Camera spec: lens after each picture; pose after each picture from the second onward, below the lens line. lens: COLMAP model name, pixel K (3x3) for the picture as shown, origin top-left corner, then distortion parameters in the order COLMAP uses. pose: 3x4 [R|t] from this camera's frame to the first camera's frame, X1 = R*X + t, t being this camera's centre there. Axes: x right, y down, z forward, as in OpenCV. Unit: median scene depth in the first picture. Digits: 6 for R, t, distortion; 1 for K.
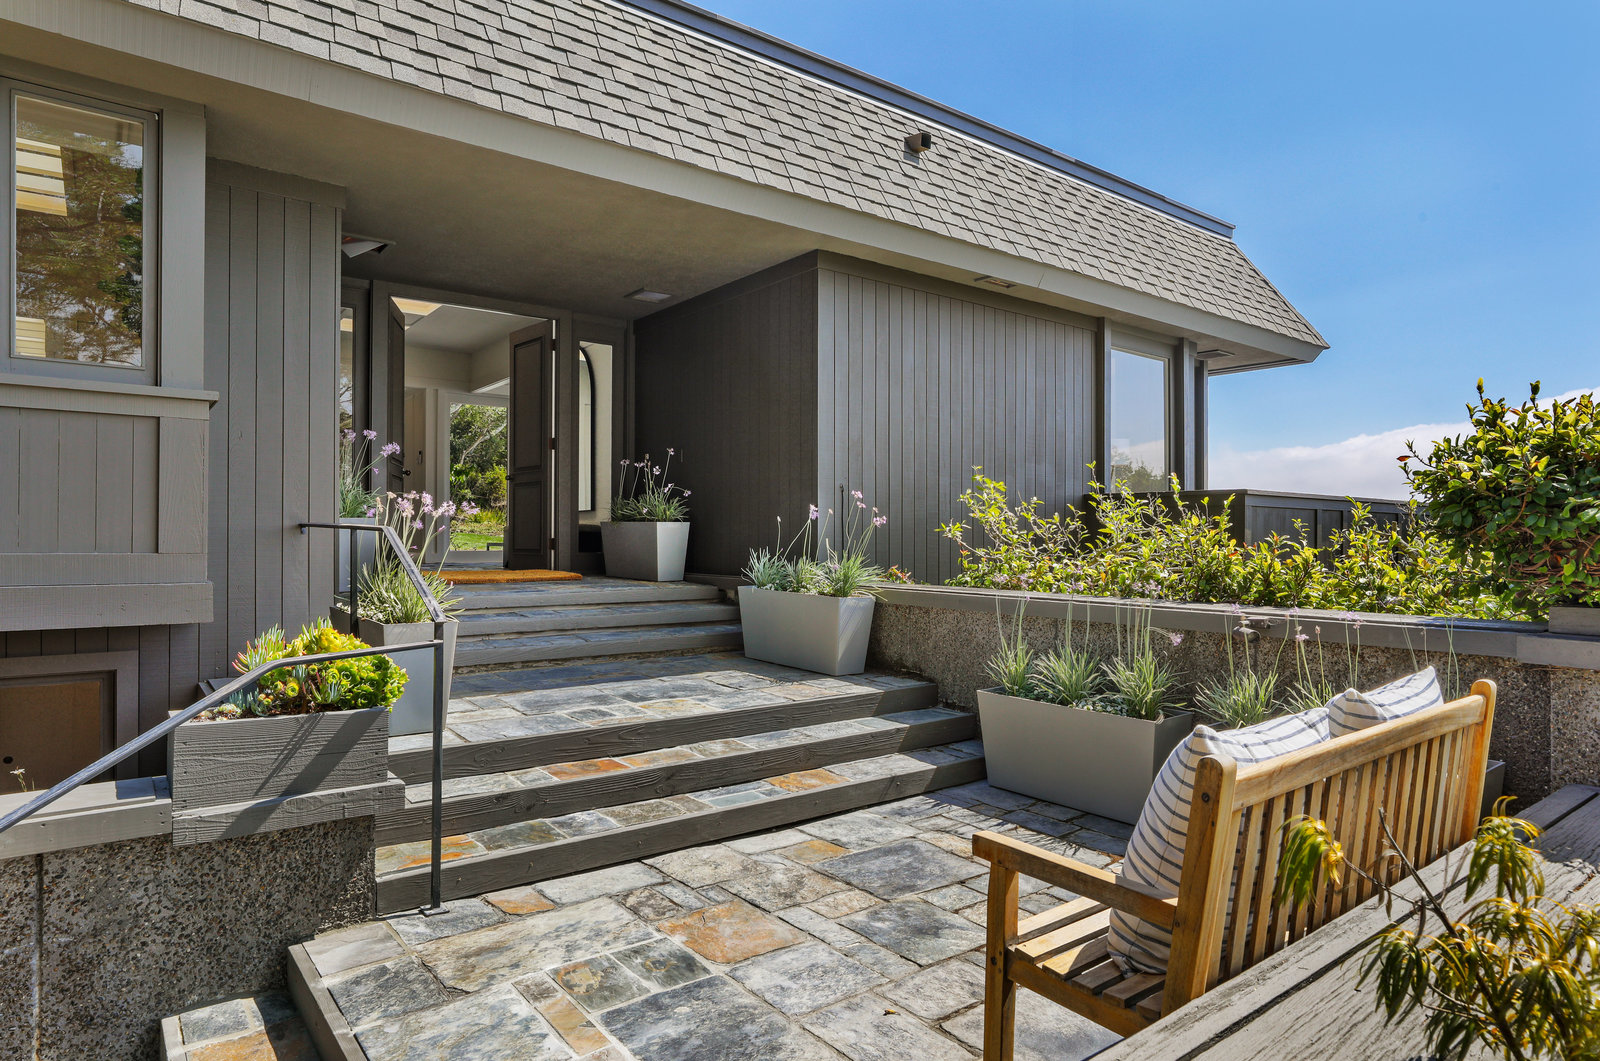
lens RADIAL K [[928.6, 0, 795.8], [0, 928.6, 531.0], [0, 0, 1]] dist [0.004392, 0.000697]
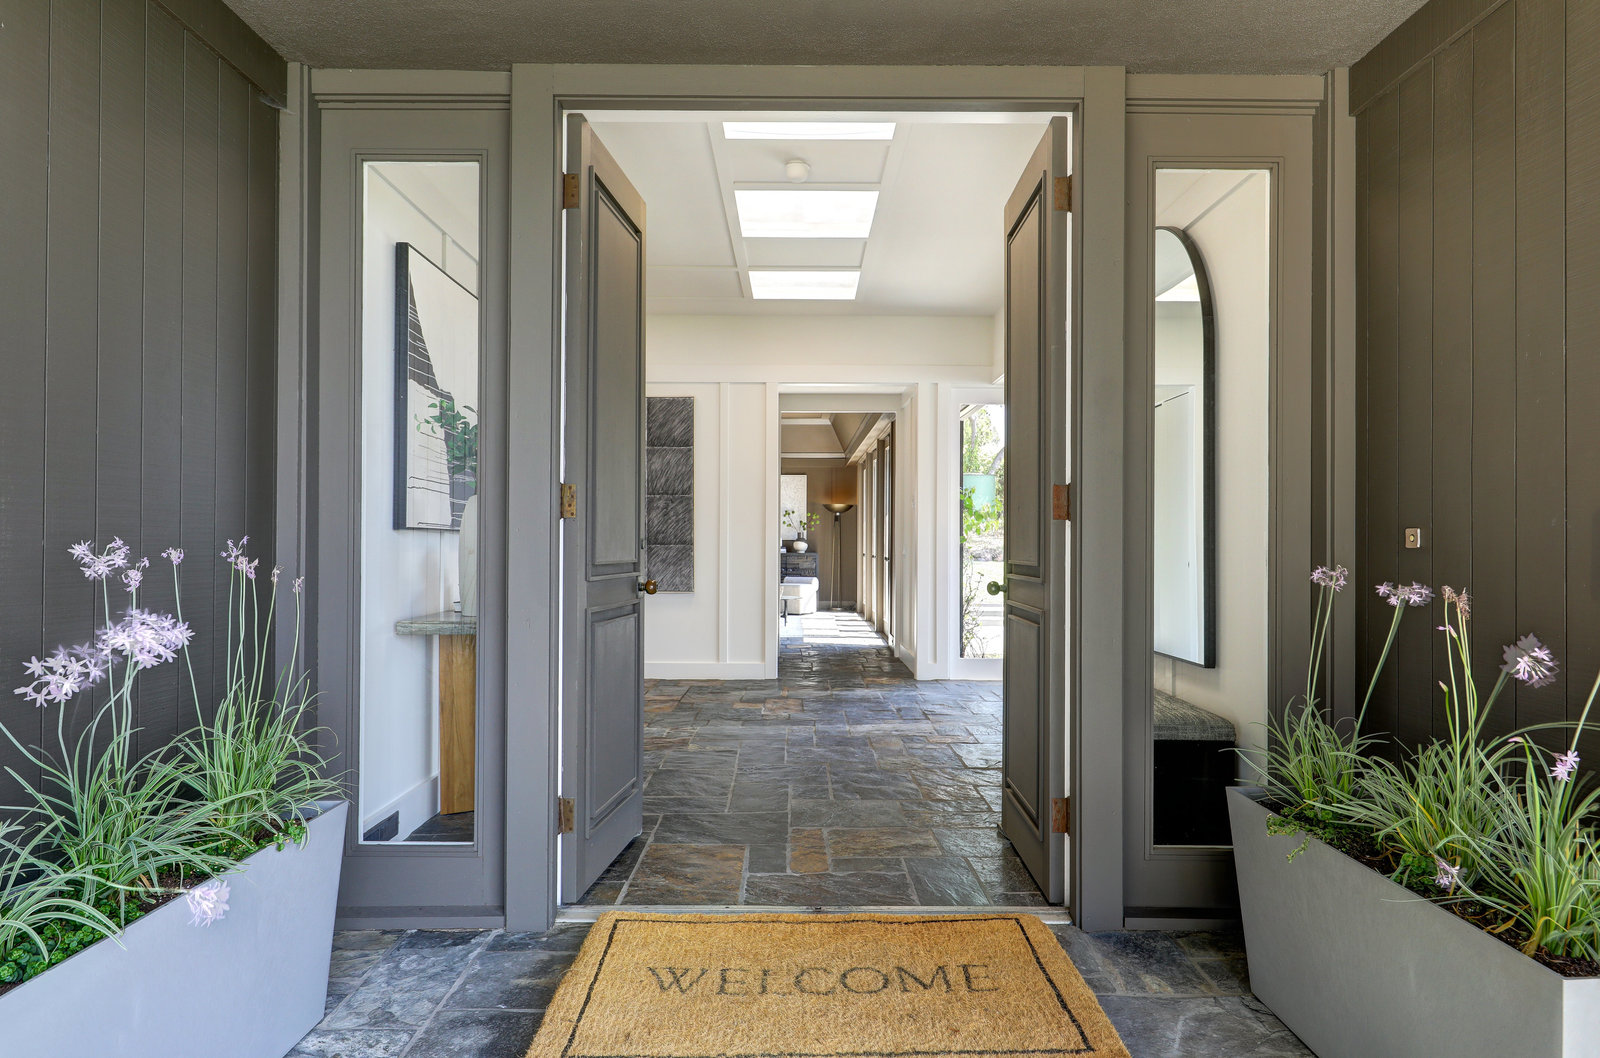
lens RADIAL K [[928.6, 0, 796.1], [0, 928.6, 533.5], [0, 0, 1]] dist [0.004392, 0.000697]
pose [[0.785951, -0.005703, -0.618263, -0.132111], [0.000255, 0.999960, -0.008900, -0.077589], [0.618289, 0.006837, 0.785921, 0.666242]]
